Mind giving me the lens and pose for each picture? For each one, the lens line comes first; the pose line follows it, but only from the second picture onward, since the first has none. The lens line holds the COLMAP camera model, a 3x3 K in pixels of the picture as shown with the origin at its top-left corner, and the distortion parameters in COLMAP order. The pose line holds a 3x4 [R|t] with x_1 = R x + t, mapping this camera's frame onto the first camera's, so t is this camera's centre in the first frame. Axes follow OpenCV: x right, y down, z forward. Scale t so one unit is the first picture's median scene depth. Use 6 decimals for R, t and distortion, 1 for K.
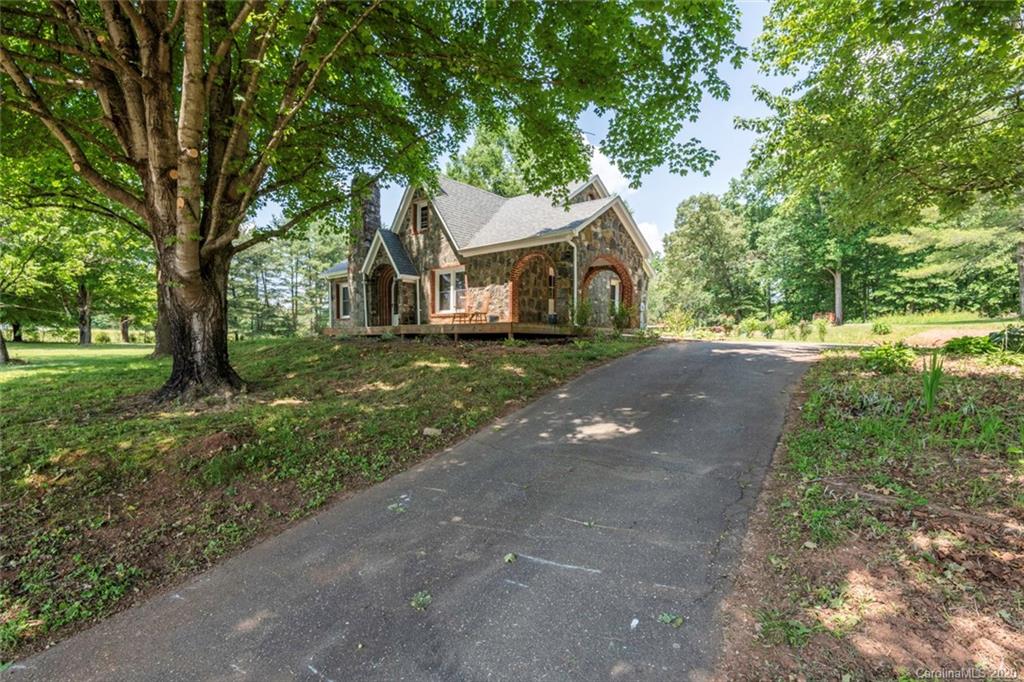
lens RADIAL K [[500.3, 0, 513.0], [0, 500.3, 369.0], [0, 0, 1]] dist [0.003927, -0.000596]
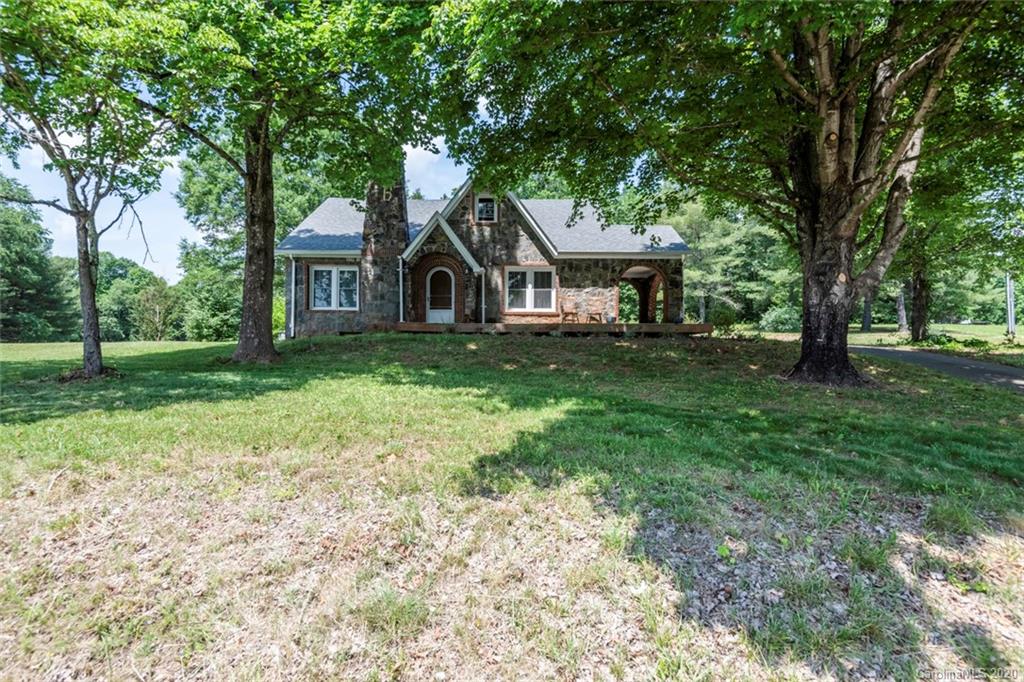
lens RADIAL K [[567.7, 0, 511.7], [0, 567.7, 342.2], [0, 0, 1]] dist [0.020745, -0.001116]
pose [[0.762539, 0.011692, 0.646836, -0.884251], [0.028986, 0.998215, -0.052214, 0.007005], [-0.646292, 0.058565, 0.760839, 0.173178]]
